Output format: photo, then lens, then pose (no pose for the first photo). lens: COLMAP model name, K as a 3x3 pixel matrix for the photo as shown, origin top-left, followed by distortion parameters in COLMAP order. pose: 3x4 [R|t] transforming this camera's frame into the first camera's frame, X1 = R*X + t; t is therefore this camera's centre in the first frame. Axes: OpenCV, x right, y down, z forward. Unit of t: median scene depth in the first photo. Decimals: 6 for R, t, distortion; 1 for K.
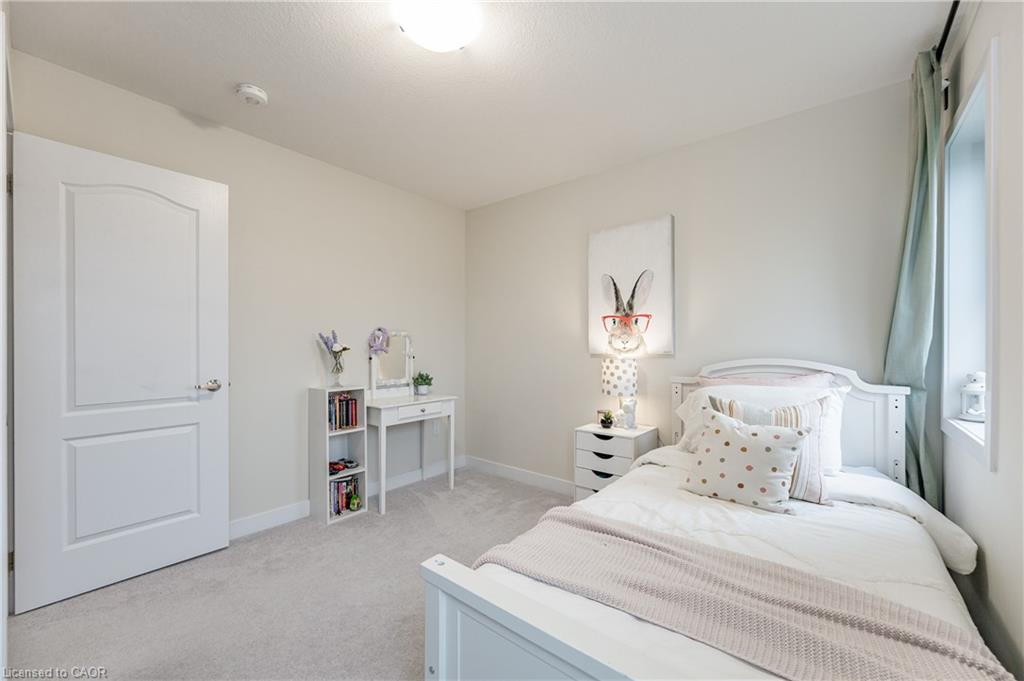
lens RADIAL K [[410.5, 0, 509.9], [0, 410.5, 343.3], [0, 0, 1]] dist [-0.008859, 0.000296]
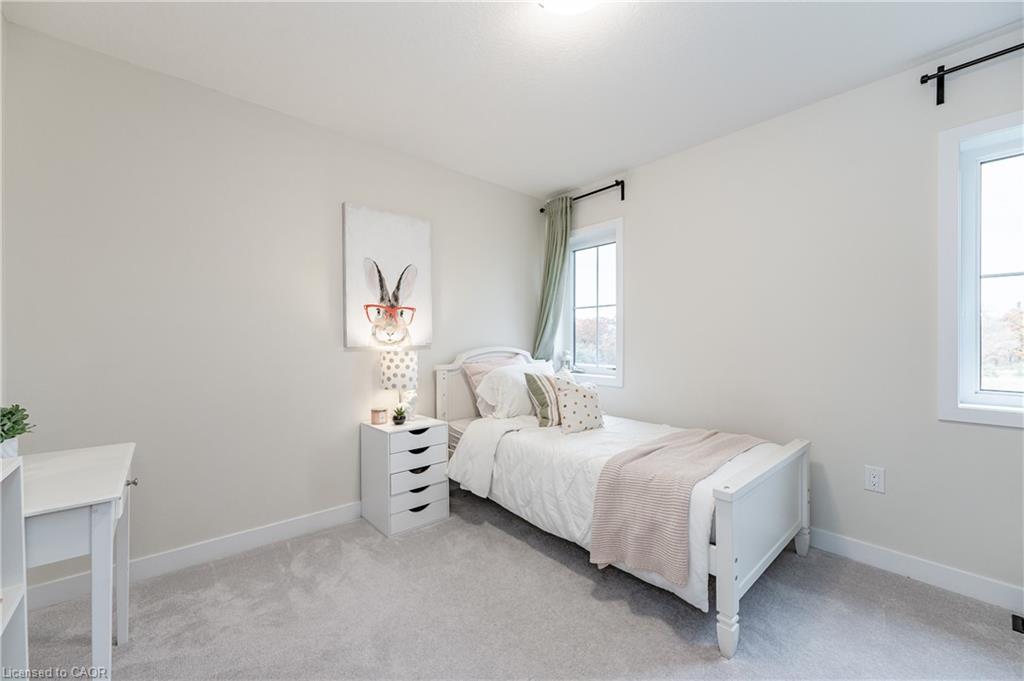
lens RADIAL K [[410.5, 0, 511.8], [0, 410.5, 340.3], [0, 0, 1]] dist [-0.008859, 0.000296]
pose [[0.131698, 0.000517, 0.991290, -0.639169], [-0.004274, 0.999991, 0.000046, 0.010895], [-0.991281, -0.004243, 0.131699, 0.592499]]
